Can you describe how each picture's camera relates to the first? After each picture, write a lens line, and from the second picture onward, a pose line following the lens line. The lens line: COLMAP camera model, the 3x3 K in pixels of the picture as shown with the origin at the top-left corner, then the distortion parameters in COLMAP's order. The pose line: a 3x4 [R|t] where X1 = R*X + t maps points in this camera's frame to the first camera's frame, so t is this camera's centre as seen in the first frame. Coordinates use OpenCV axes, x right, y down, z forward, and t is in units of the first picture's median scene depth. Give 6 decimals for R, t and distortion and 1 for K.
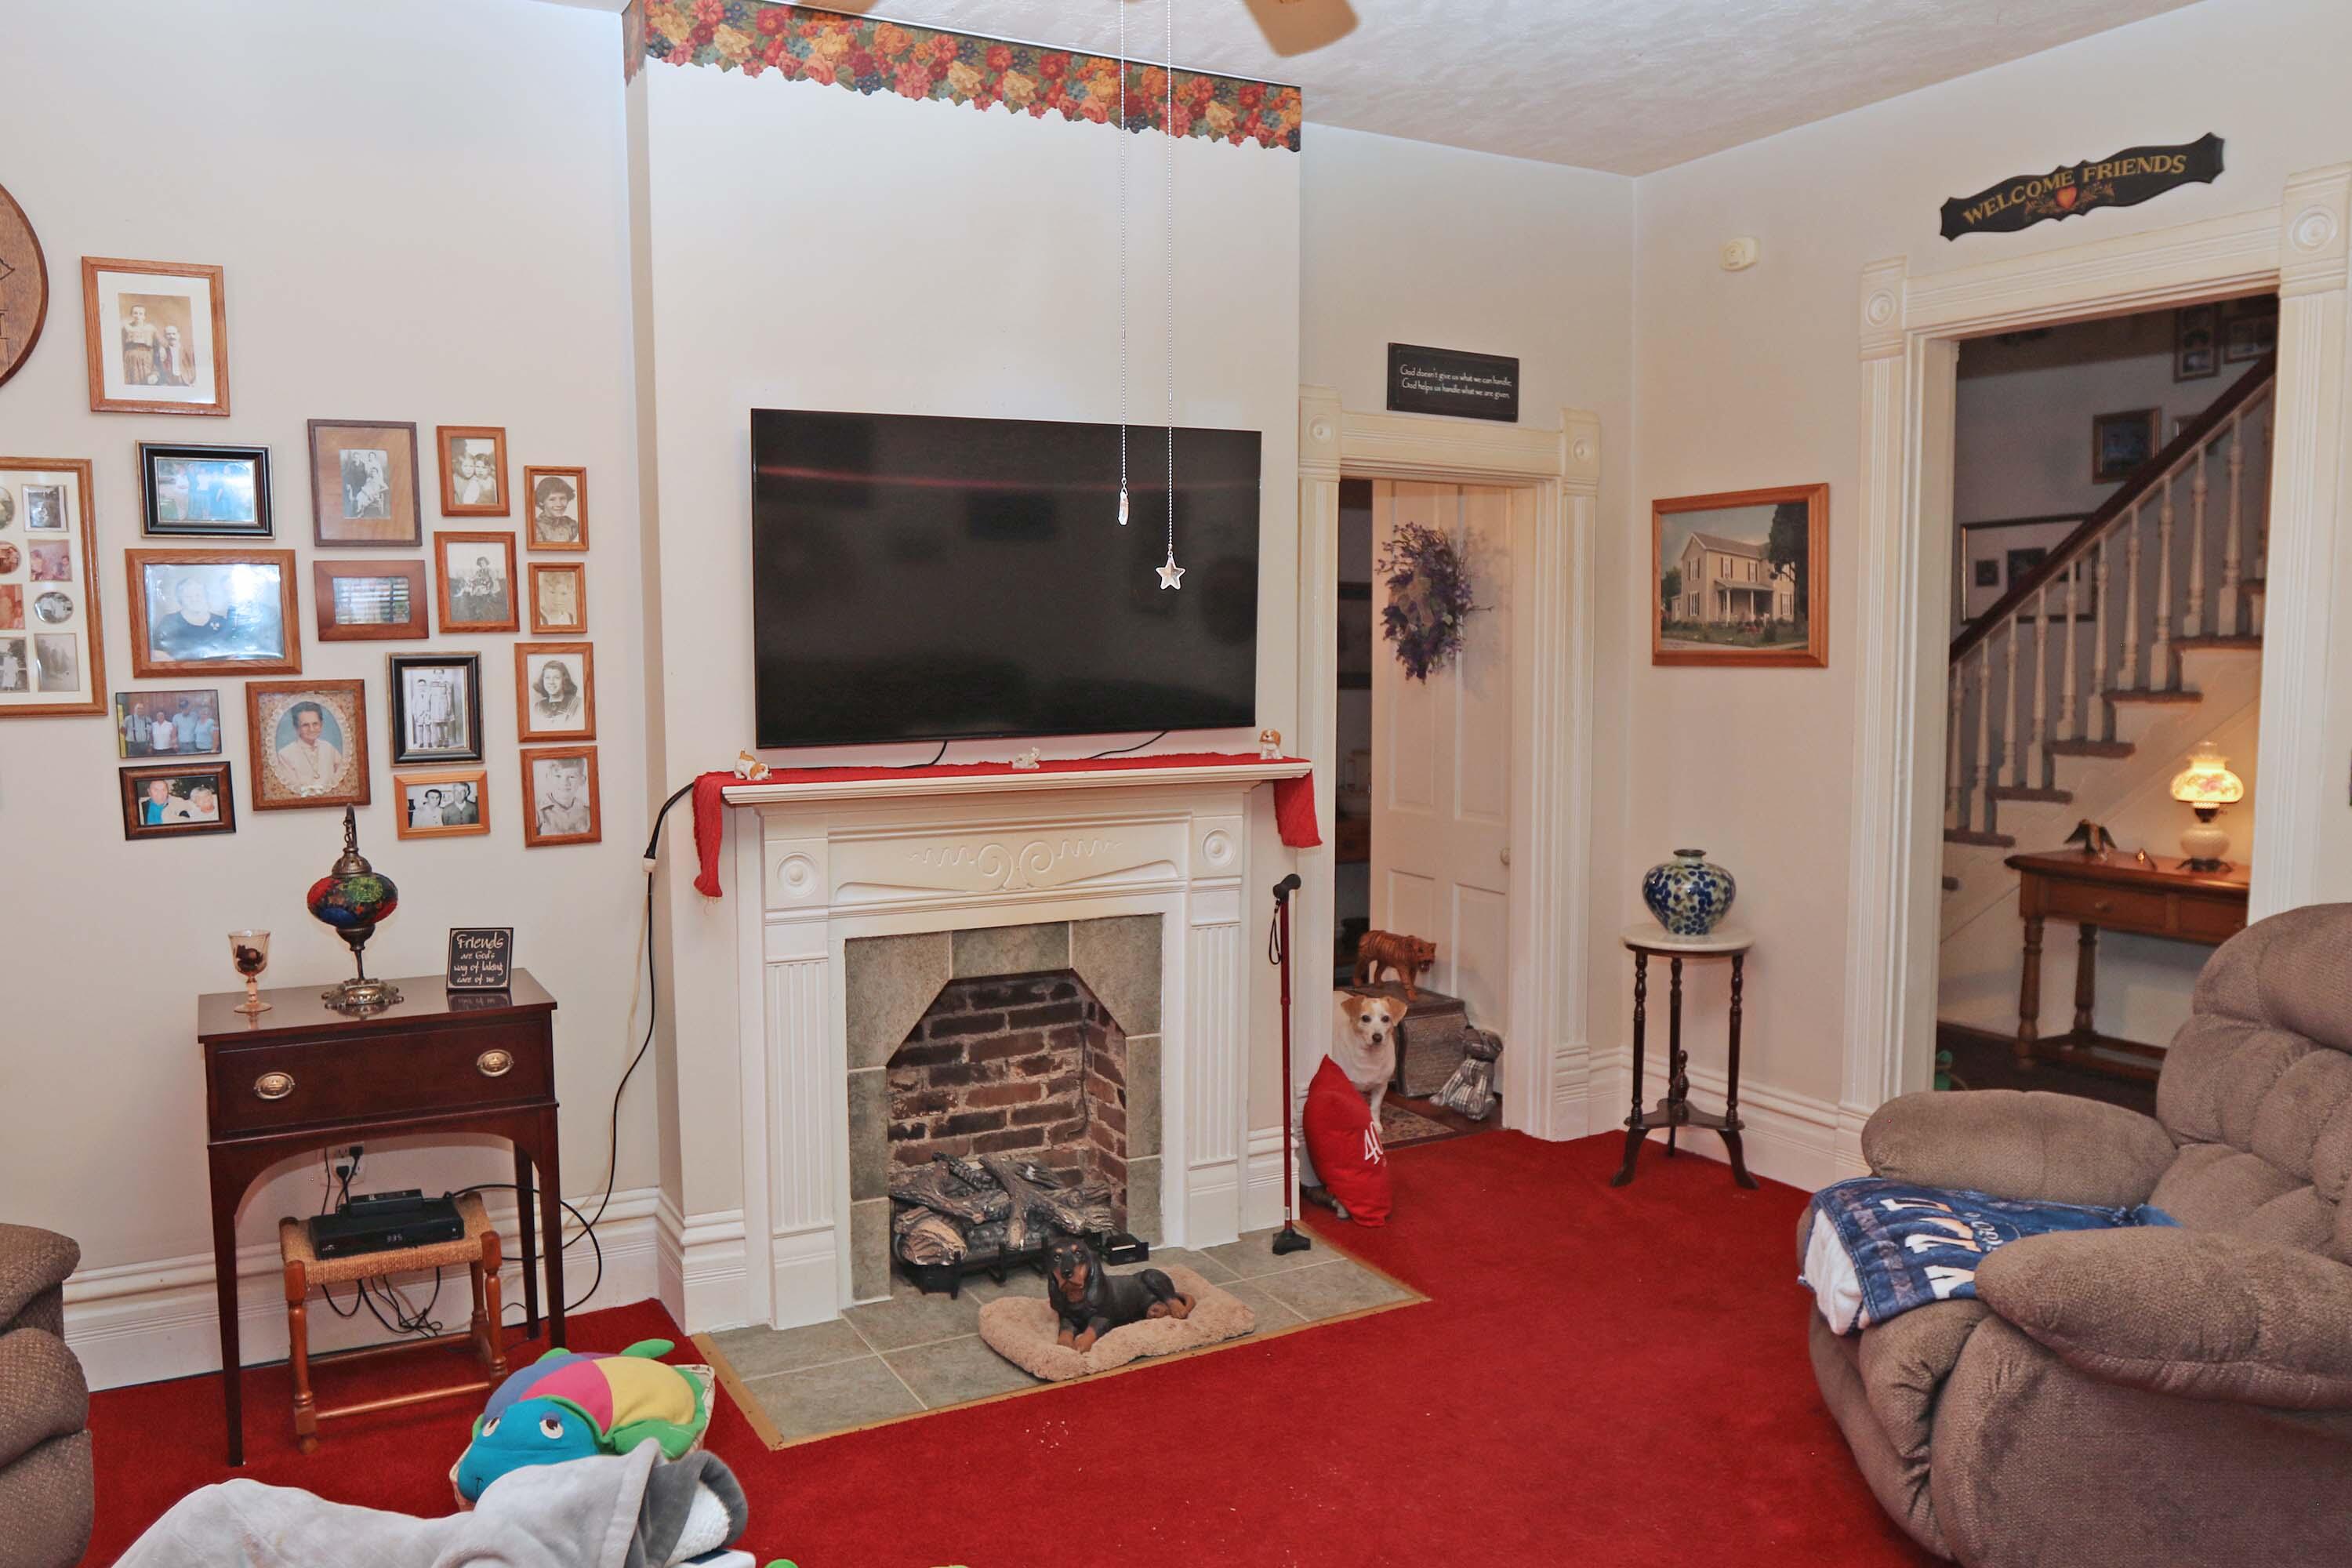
lens RADIAL K [[1751.1, 0, 1182.6], [0, 1751.1, 801.5], [0, 0, 1]] dist [-0.076662, 0.053933]
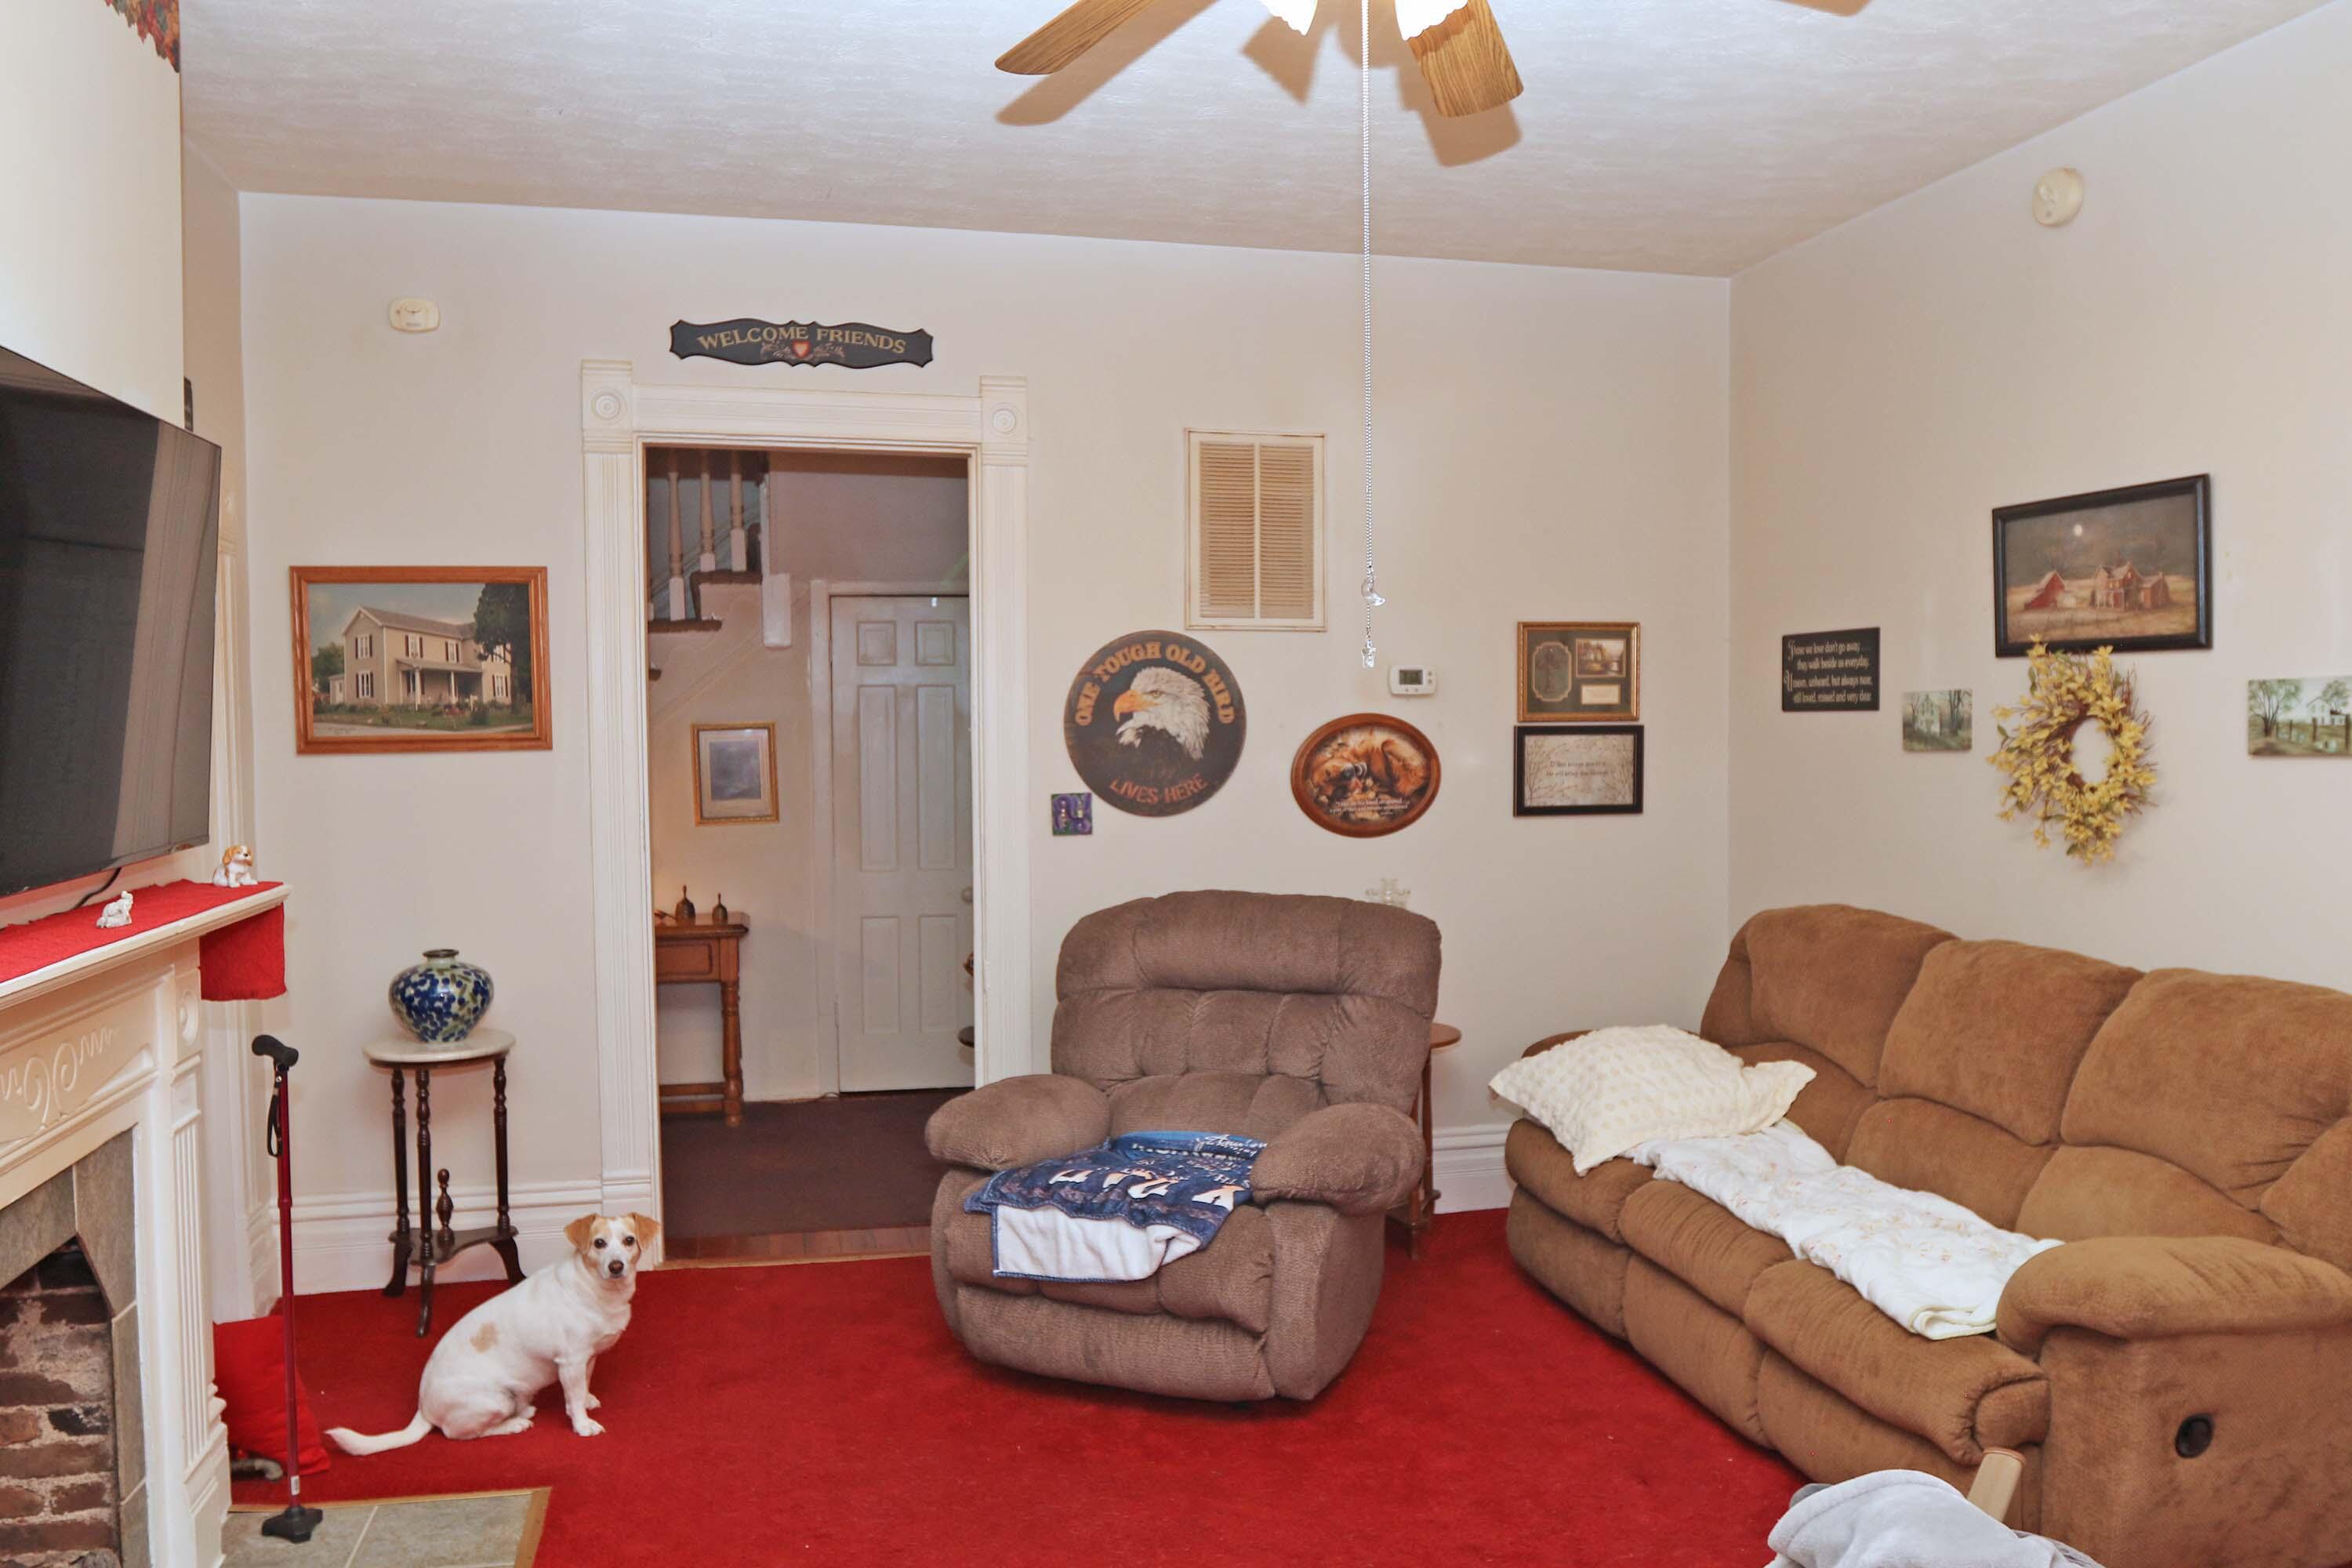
lens RADIAL K [[1751.1, 0, 1182.6], [0, 1751.1, 801.5], [0, 0, 1]] dist [-0.076662, 0.053933]
pose [[0.266551, -0.038434, 0.963054, -0.485998], [0.095409, 0.995349, 0.013316, -0.025706], [-0.959087, 0.088335, 0.268978, 0.374421]]
